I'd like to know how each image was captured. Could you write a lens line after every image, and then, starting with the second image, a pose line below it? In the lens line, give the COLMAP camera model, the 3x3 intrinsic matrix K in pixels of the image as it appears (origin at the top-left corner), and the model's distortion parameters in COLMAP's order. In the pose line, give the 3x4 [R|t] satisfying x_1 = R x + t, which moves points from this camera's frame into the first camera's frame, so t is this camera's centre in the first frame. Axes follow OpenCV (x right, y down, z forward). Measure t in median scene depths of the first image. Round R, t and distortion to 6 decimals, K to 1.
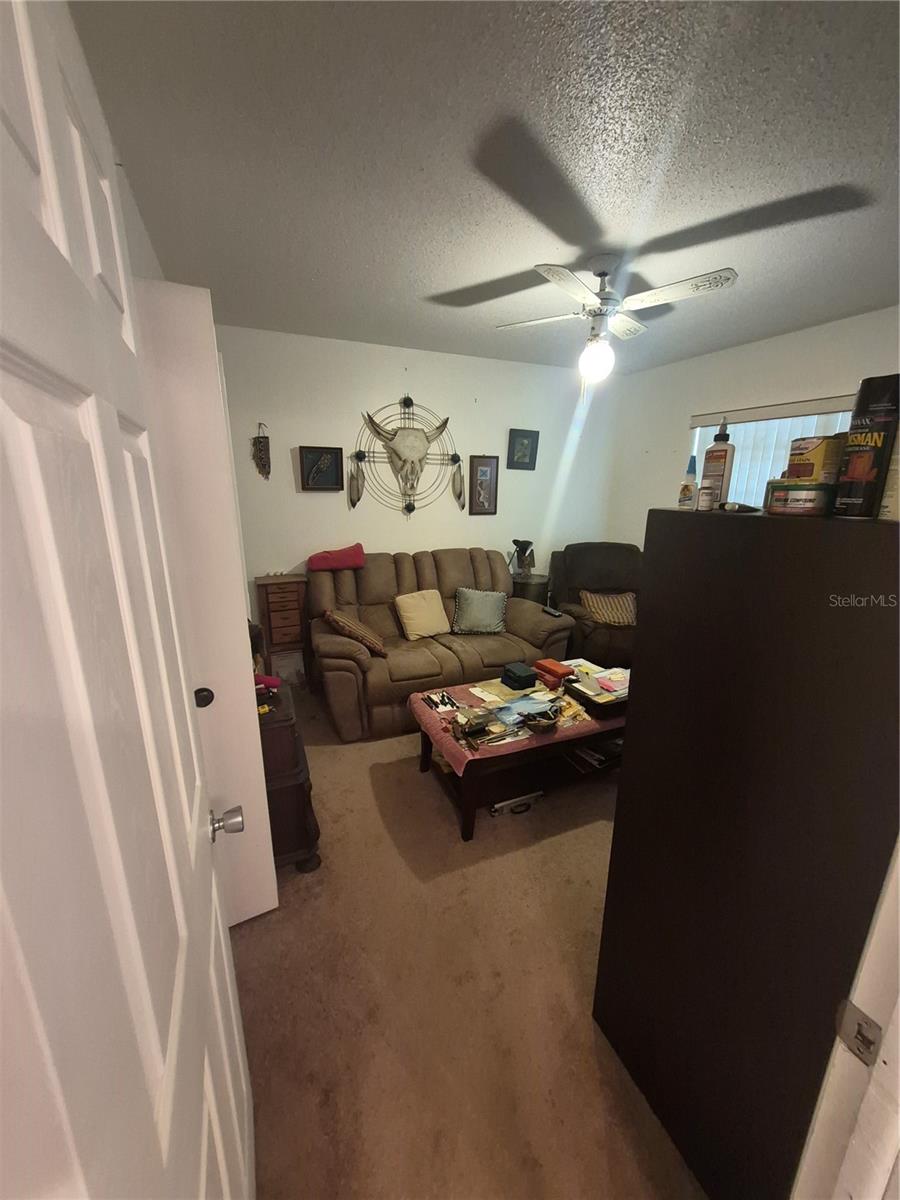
lens RADIAL K [[469.9, 0, 450.8], [0, 469.9, 602.6], [0, 0, 1]] dist [0.003006, -0.002426]
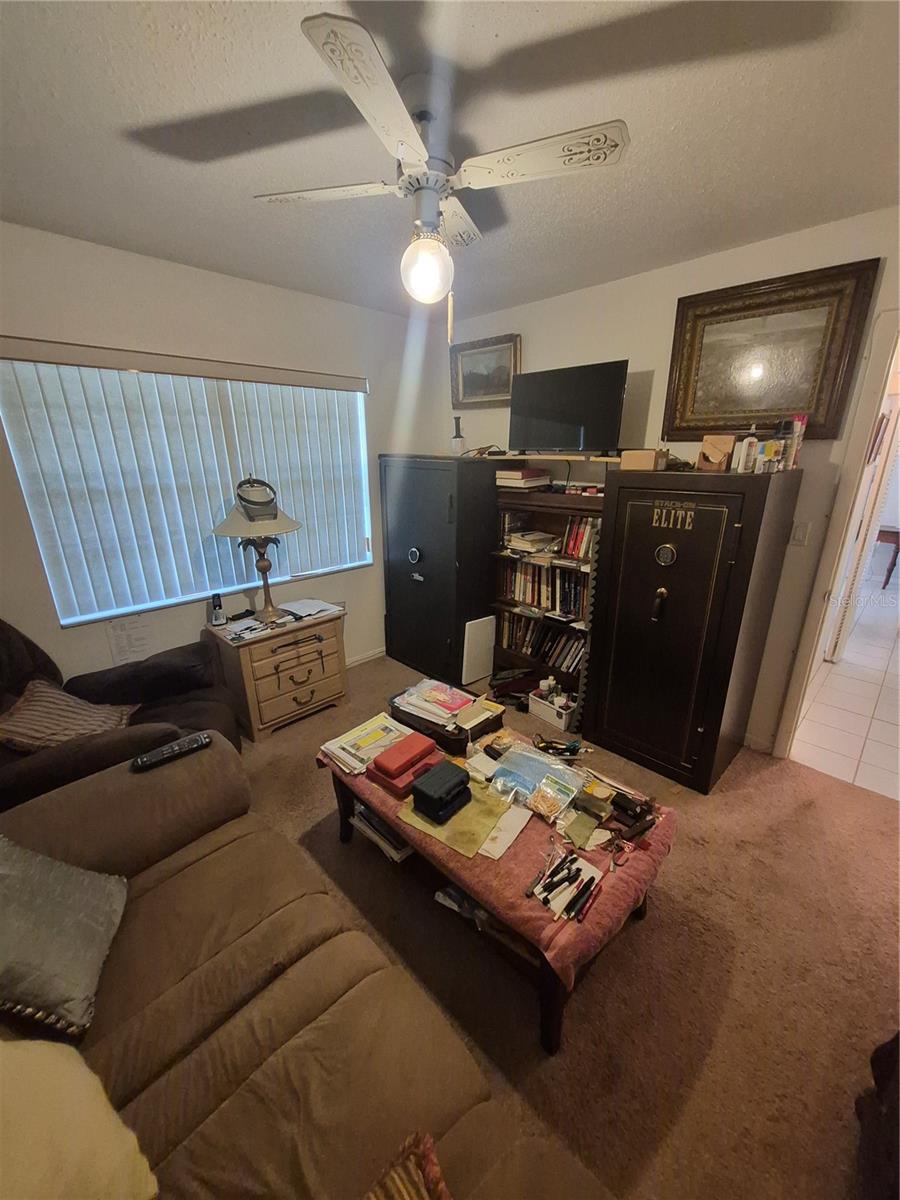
lens RADIAL K [[469.9, 0, 451.5], [0, 469.9, 604.7], [0, 0, 1]] dist [0.003006, -0.002426]
pose [[-0.362662, -0.301986, 0.881635, -0.254263], [0.238328, 0.884527, 0.401014, -0.232539], [-0.900931, 0.355551, -0.248813, 0.826290]]
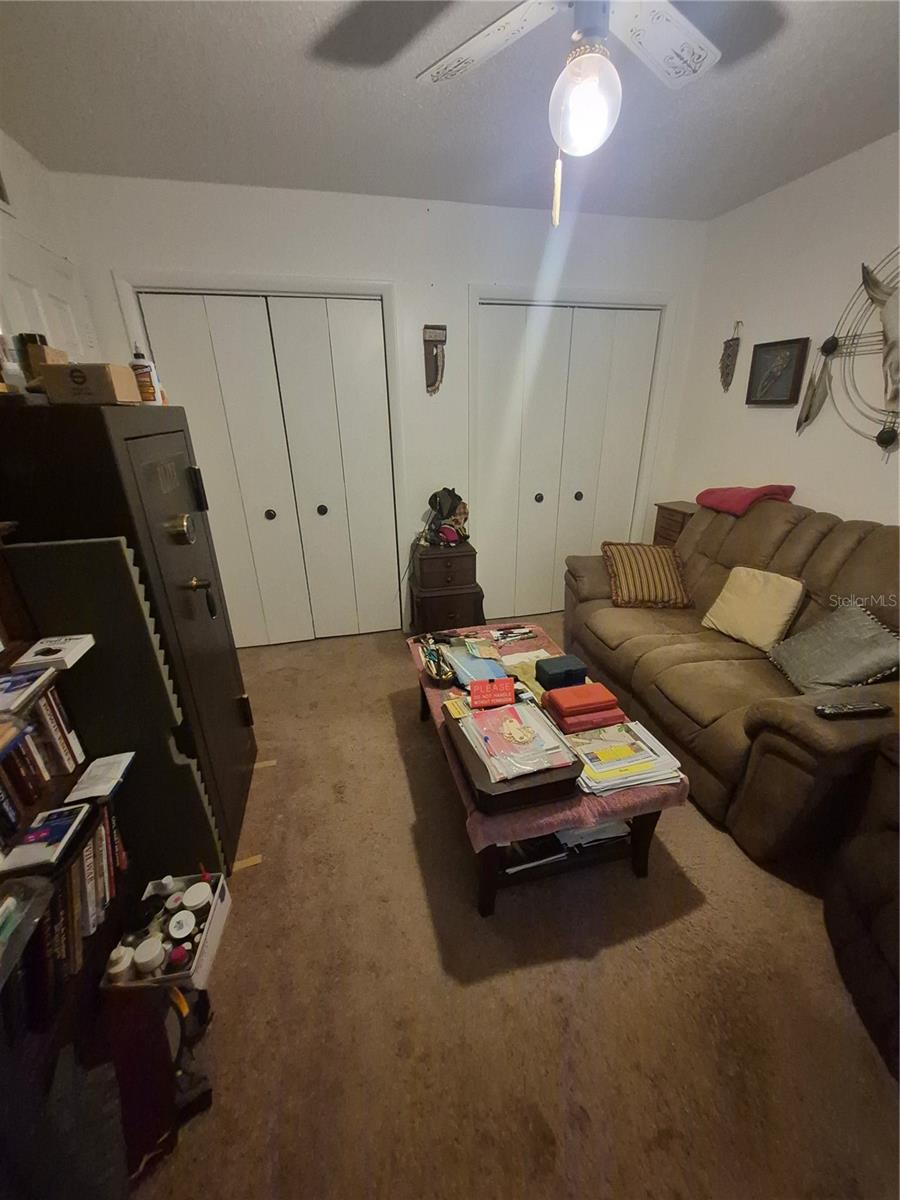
lens RADIAL K [[469.9, 0, 455.3], [0, 469.9, 605.1], [0, 0, 1]] dist [0.003006, -0.002426]
pose [[-0.158880, 0.376475, -0.912701, 0.612630], [-0.240413, 0.881865, 0.405606, -0.144801], [0.957580, 0.283868, -0.049601, 0.667293]]
